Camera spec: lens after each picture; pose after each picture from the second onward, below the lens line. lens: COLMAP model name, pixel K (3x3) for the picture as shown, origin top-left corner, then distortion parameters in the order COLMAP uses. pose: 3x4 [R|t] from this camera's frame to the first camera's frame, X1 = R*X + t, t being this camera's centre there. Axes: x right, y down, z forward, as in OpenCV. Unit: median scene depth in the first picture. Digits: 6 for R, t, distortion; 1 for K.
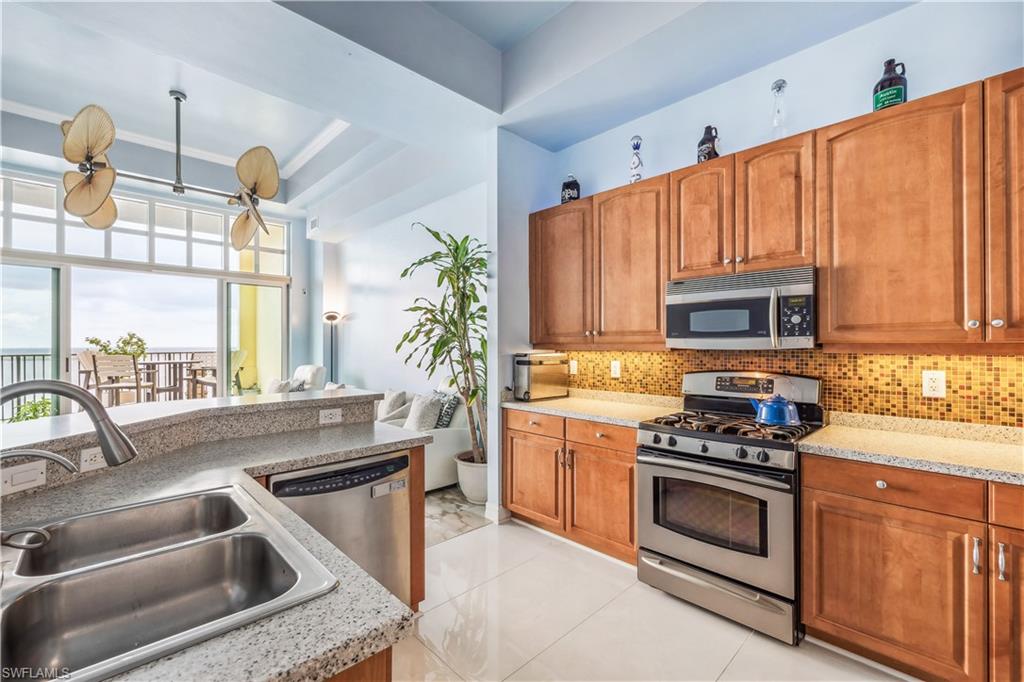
lens RADIAL K [[440.4, 0, 516.2], [0, 440.4, 342.2], [0, 0, 1]] dist [0.016311, 0.002564]
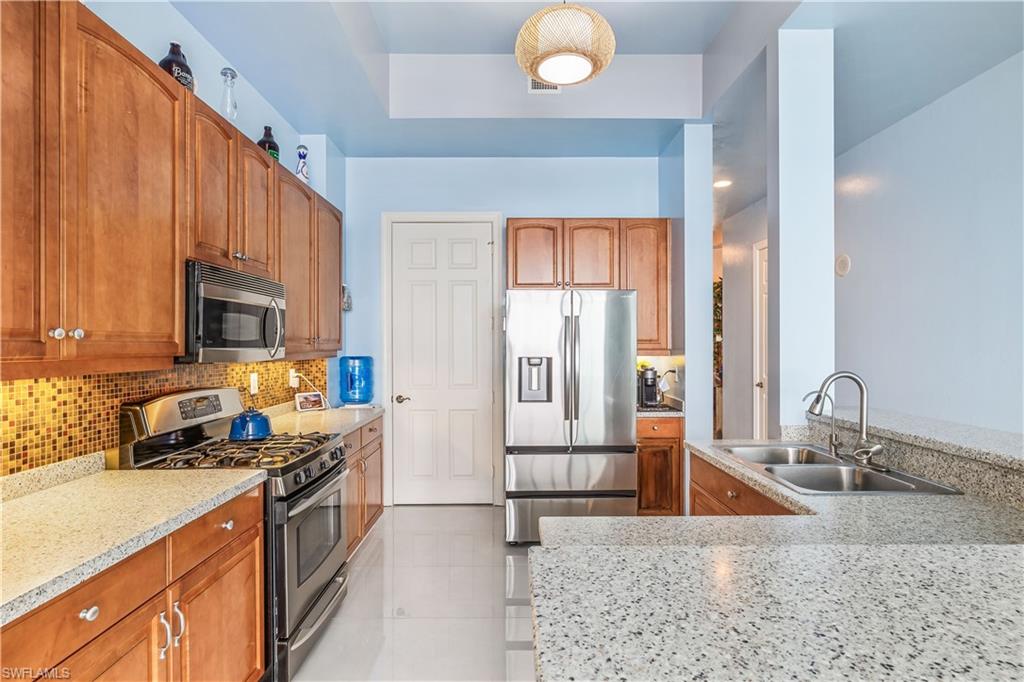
lens RADIAL K [[504.1, 0, 508.4], [0, 504.1, 345.1], [0, 0, 1]] dist [0.000338, 0.002089]
pose [[-0.715252, 0.002395, 0.698863, -0.444176], [-0.002068, 0.999982, -0.005544, -0.009307], [-0.698864, -0.005411, -0.715234, 1.075808]]
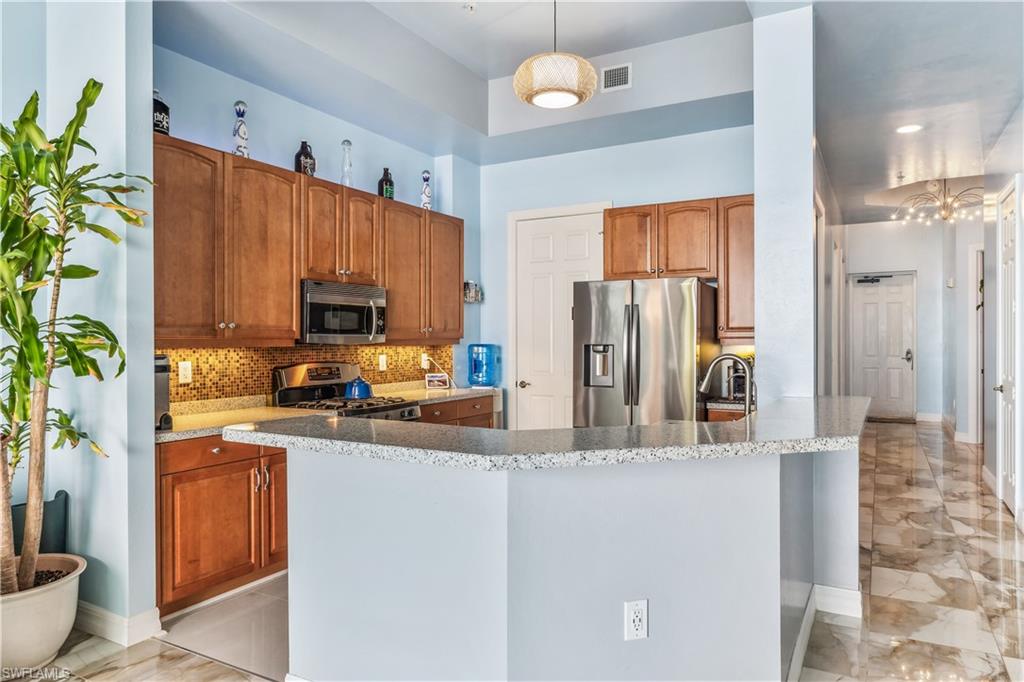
lens RADIAL K [[654.8, 0, 514.9], [0, 654.8, 339.5], [0, 0, 1]] dist [-0.001164, -0.001157]
pose [[-0.283590, 0.000559, 0.958946, -1.136885], [-0.005369, 0.999983, -0.002171, 0.004055], [-0.958931, -0.005764, -0.283582, 0.858561]]
